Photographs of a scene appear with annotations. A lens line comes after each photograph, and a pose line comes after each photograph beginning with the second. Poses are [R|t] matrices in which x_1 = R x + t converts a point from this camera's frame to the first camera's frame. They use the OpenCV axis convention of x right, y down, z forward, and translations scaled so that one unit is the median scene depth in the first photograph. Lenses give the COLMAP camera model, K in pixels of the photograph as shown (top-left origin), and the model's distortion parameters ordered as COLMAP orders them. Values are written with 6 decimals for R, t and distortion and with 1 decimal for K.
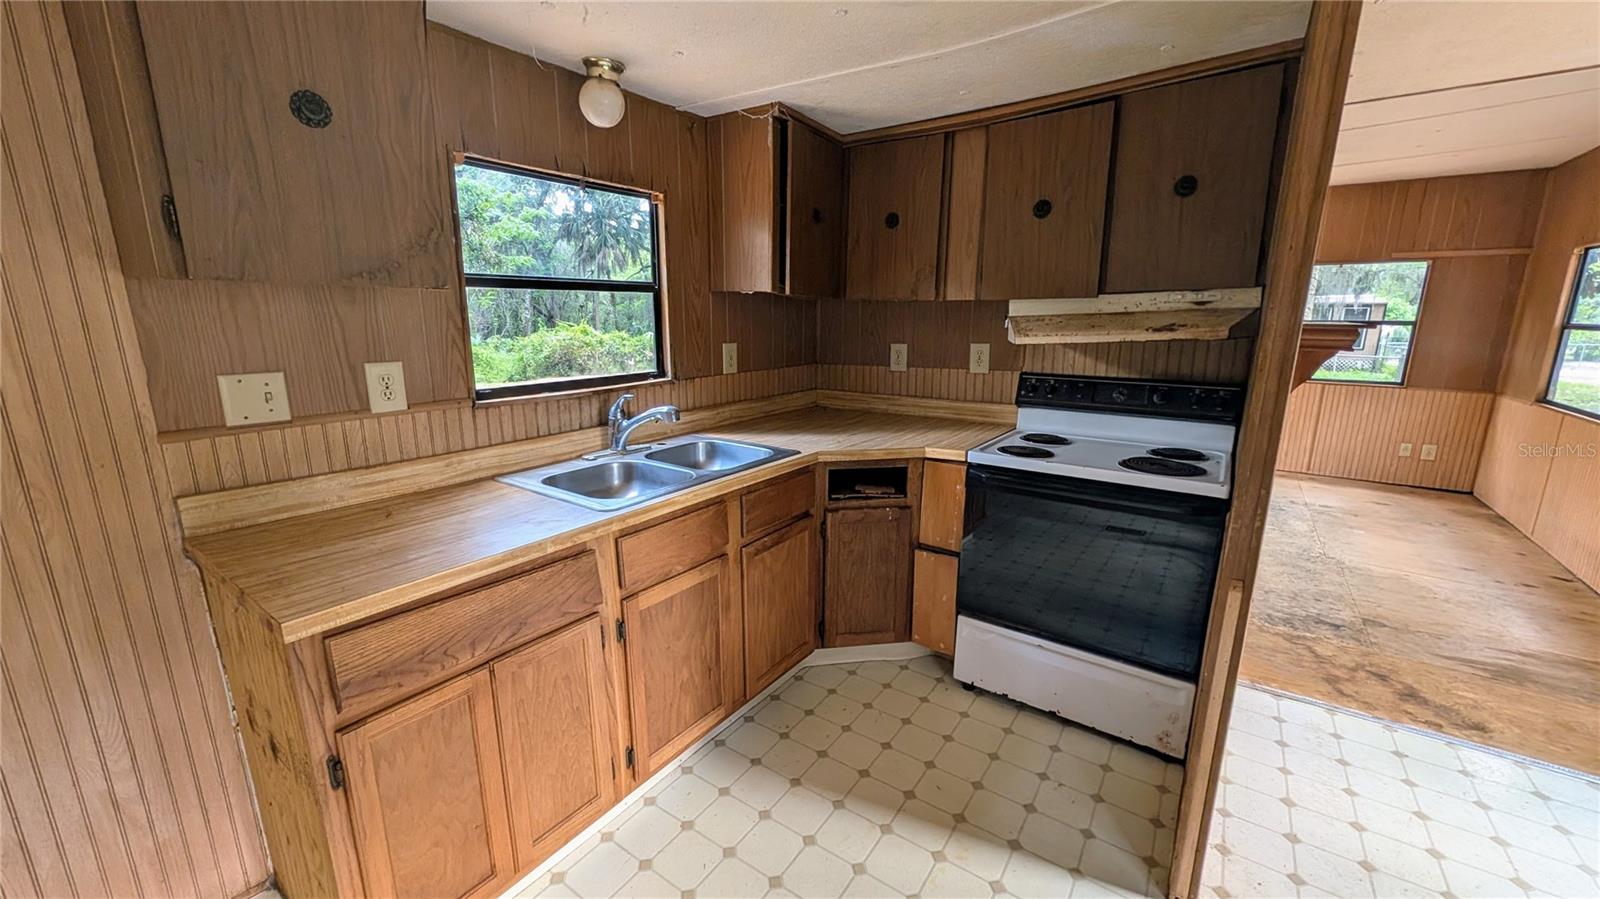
lens RADIAL K [[611.3, 0, 807.2], [0, 611.3, 450.8], [0, 0, 1]] dist [0.000261, 0.000197]
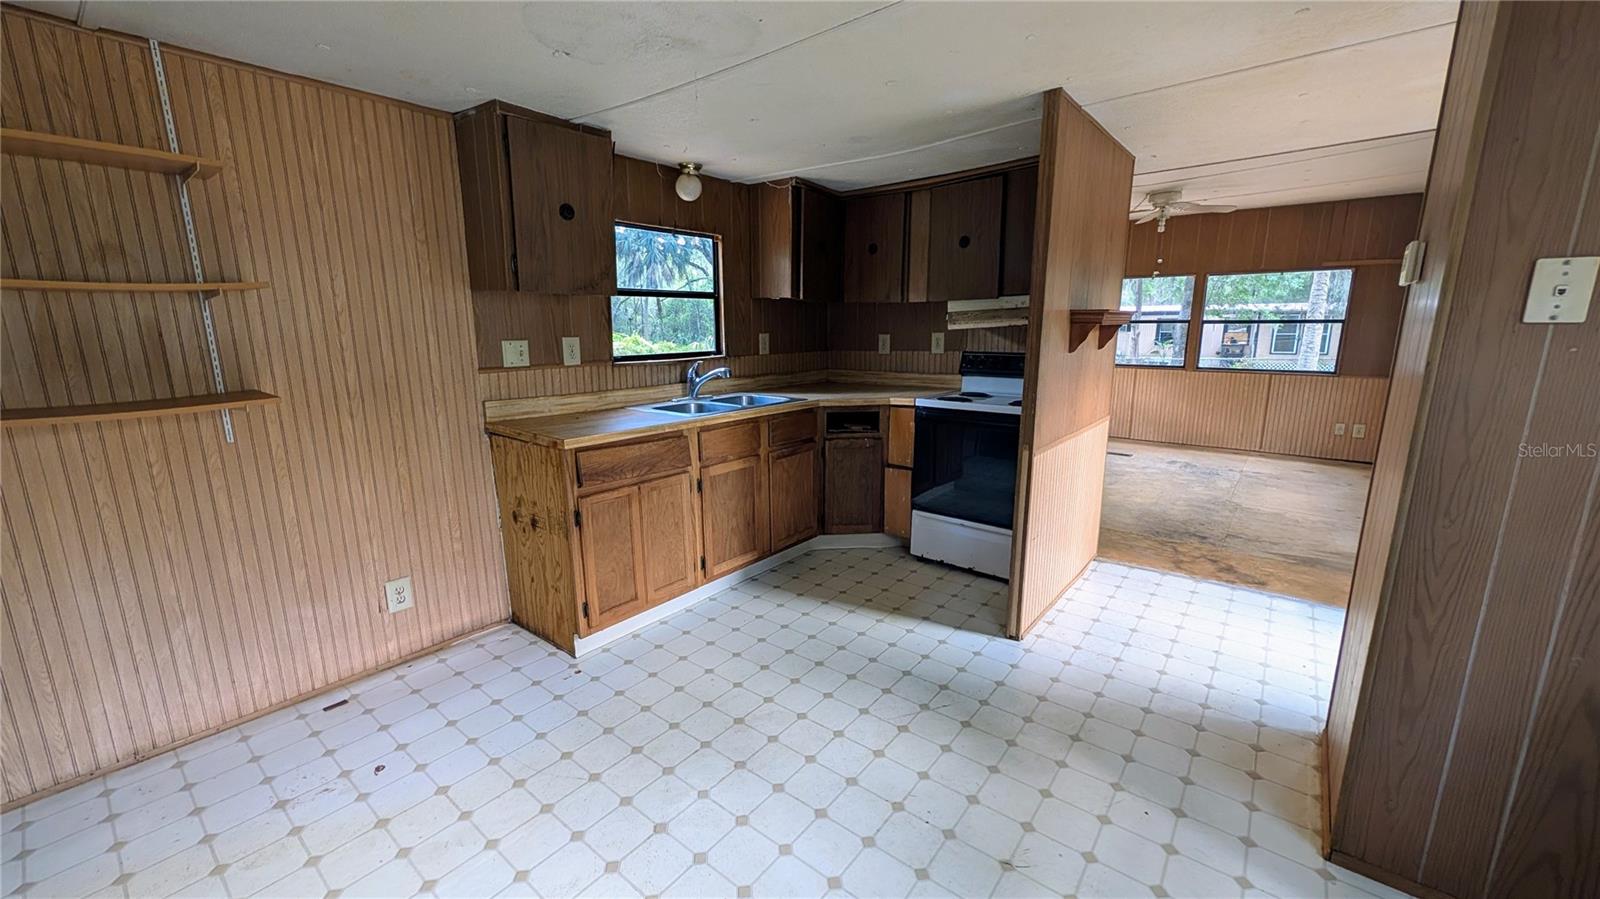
lens RADIAL K [[615.5, 0, 807.4], [0, 615.5, 452.3], [0, 0, 1]] dist [0.000590, 0.000042]
pose [[0.997835, 0.005675, -0.065528, 0.088895], [-0.006847, 0.999820, -0.017676, 0.159101], [0.065415, 0.018086, 0.997694, -0.544798]]
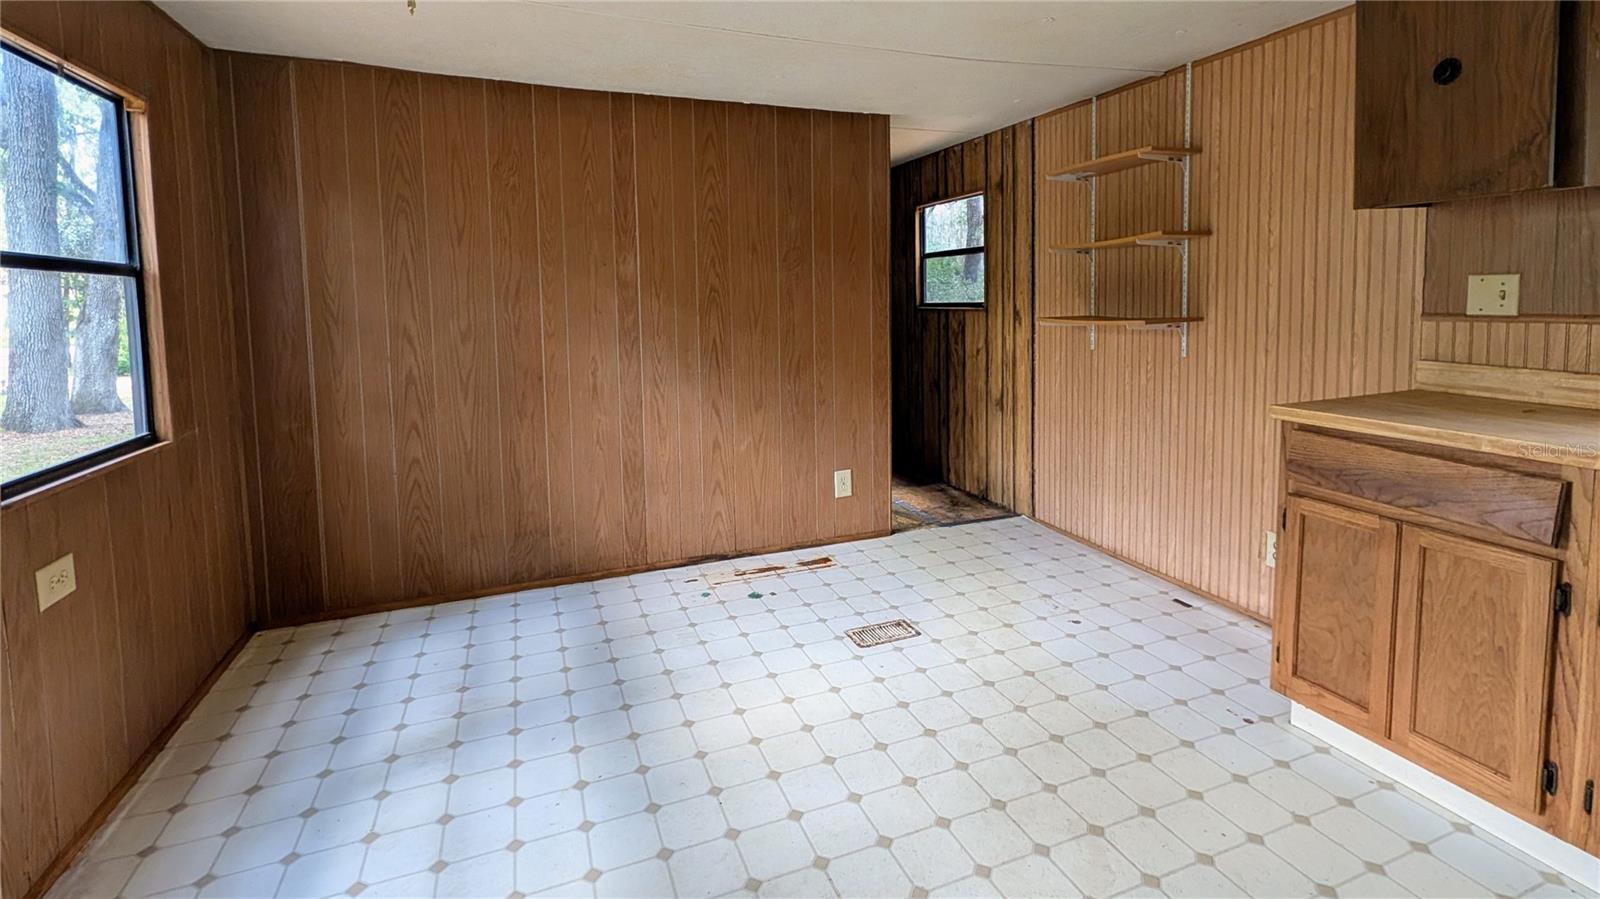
lens RADIAL K [[709.4, 0, 793.0], [0, 709.4, 340.3], [0, 0, 1]] dist [0.000777, 0.000162]
pose [[-0.566893, 0.058698, -0.821698, 0.671168], [-0.167926, 0.968281, 0.185022, -0.016089], [0.806495, 0.242872, -0.539054, 0.415399]]
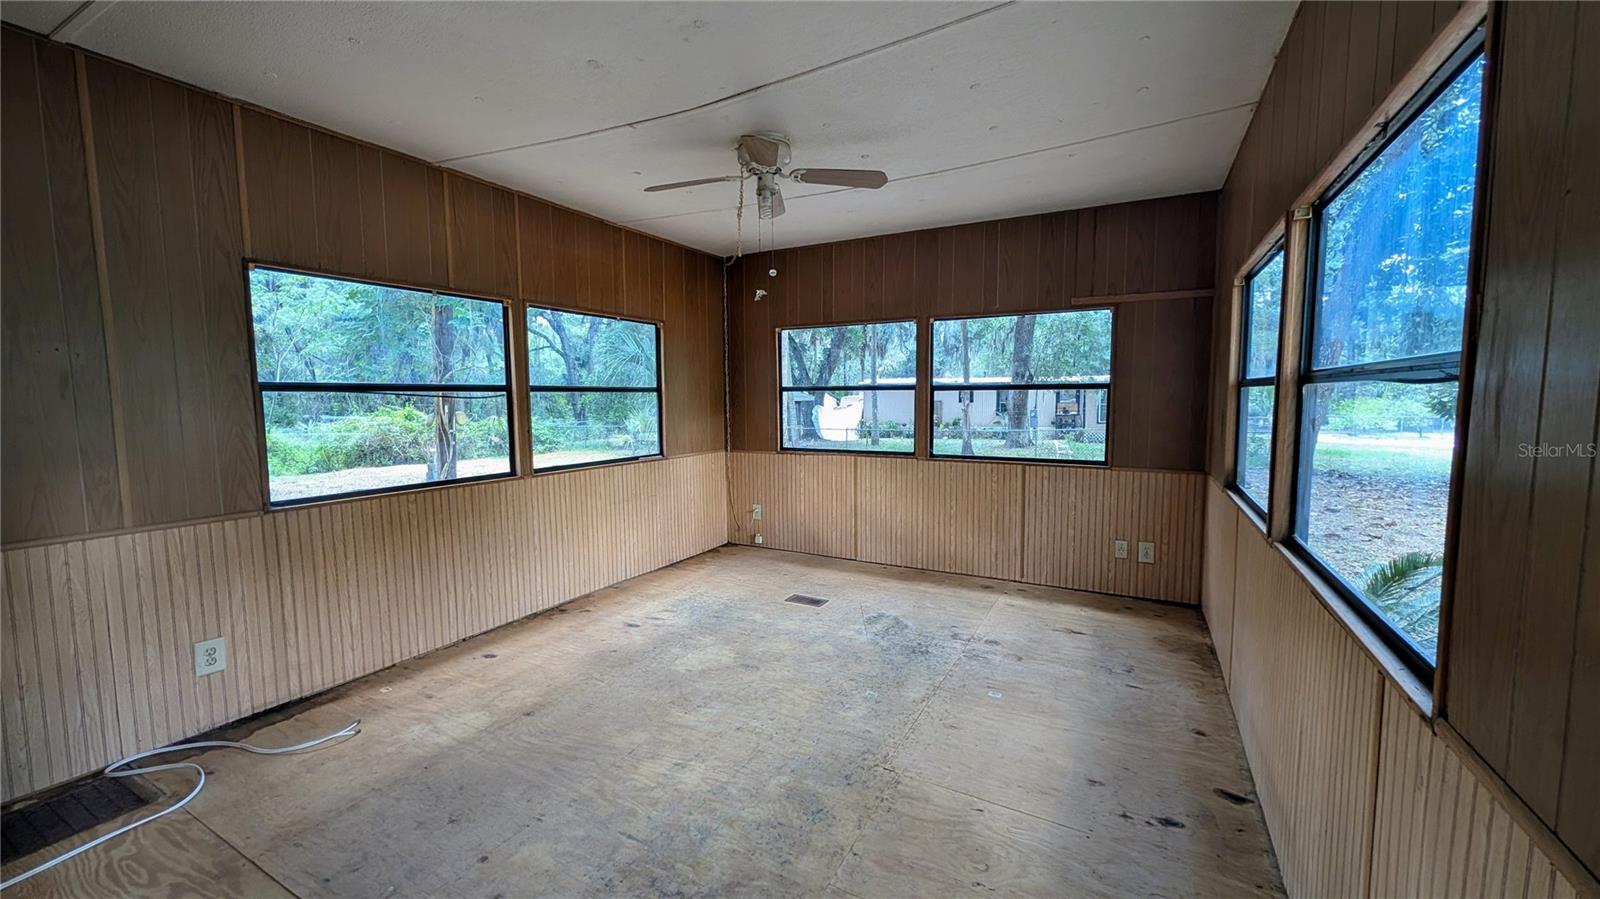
lens RADIAL K [[611.3, 0, 807.2], [0, 611.3, 450.8], [0, 0, 1]] dist [0.000261, 0.000197]
pose [[0.993611, -0.019353, 0.111186, 1.152058], [0.033973, 0.990781, -0.131141, -0.082918], [-0.107623, 0.134080, 0.985109, 0.630012]]
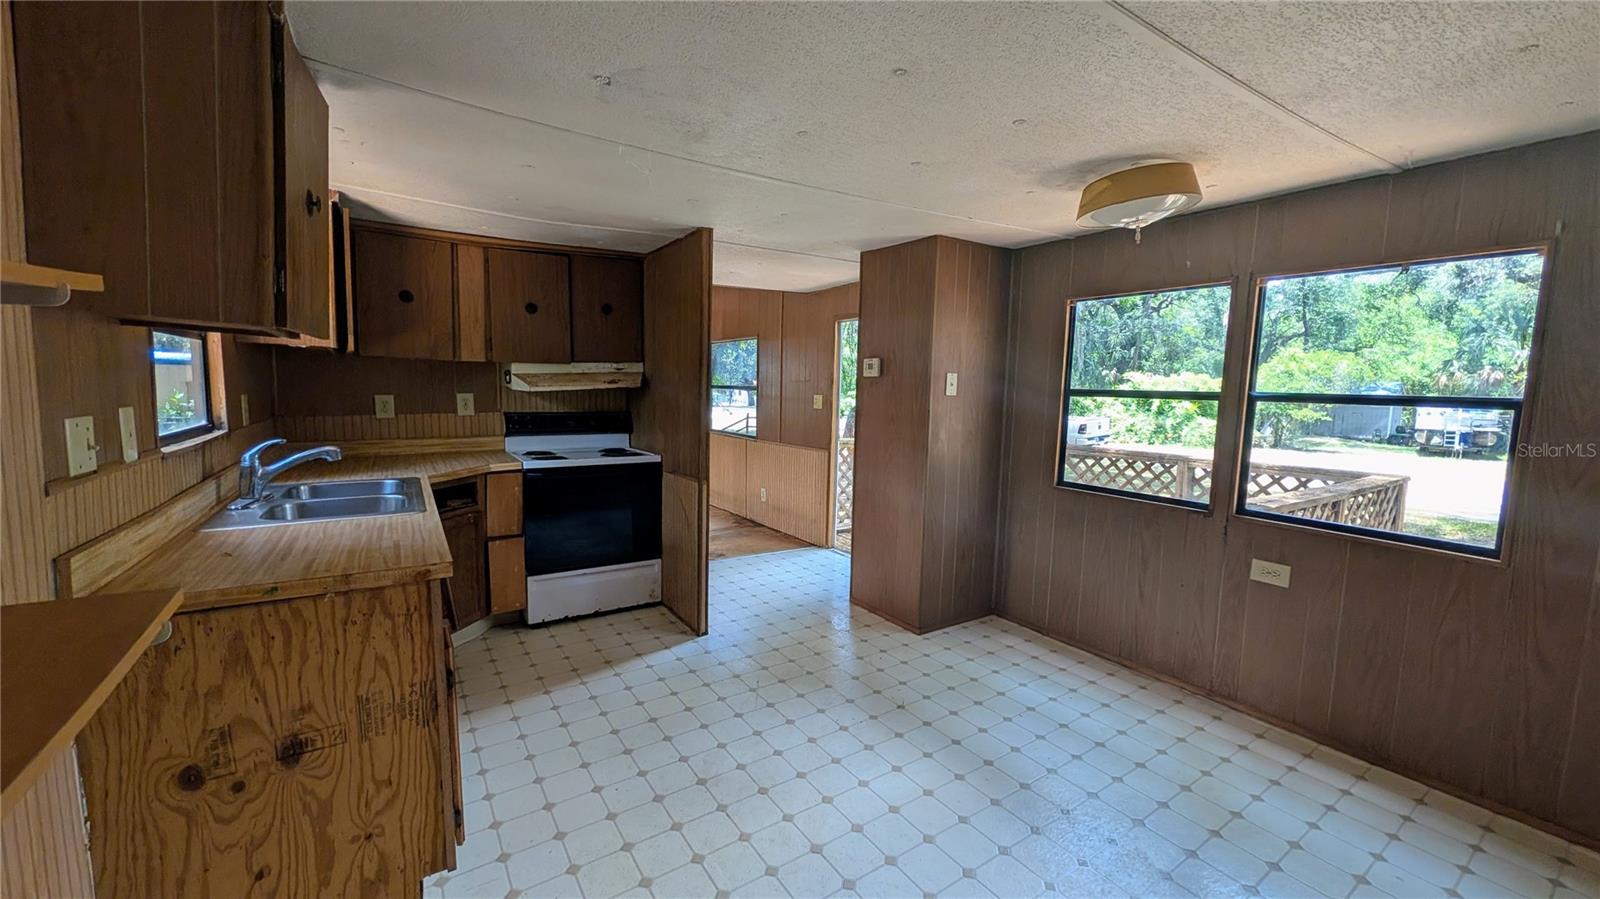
lens RADIAL K [[612.4, 0, 796.6], [0, 612.4, 451.4], [0, 0, 1]] dist [0.000061, 0.000231]
pose [[0.366406, -0.094932, 0.925600, -0.843818], [0.185716, 0.982226, 0.027223, 0.057081], [-0.911733, 0.161924, 0.377524, -0.174616]]
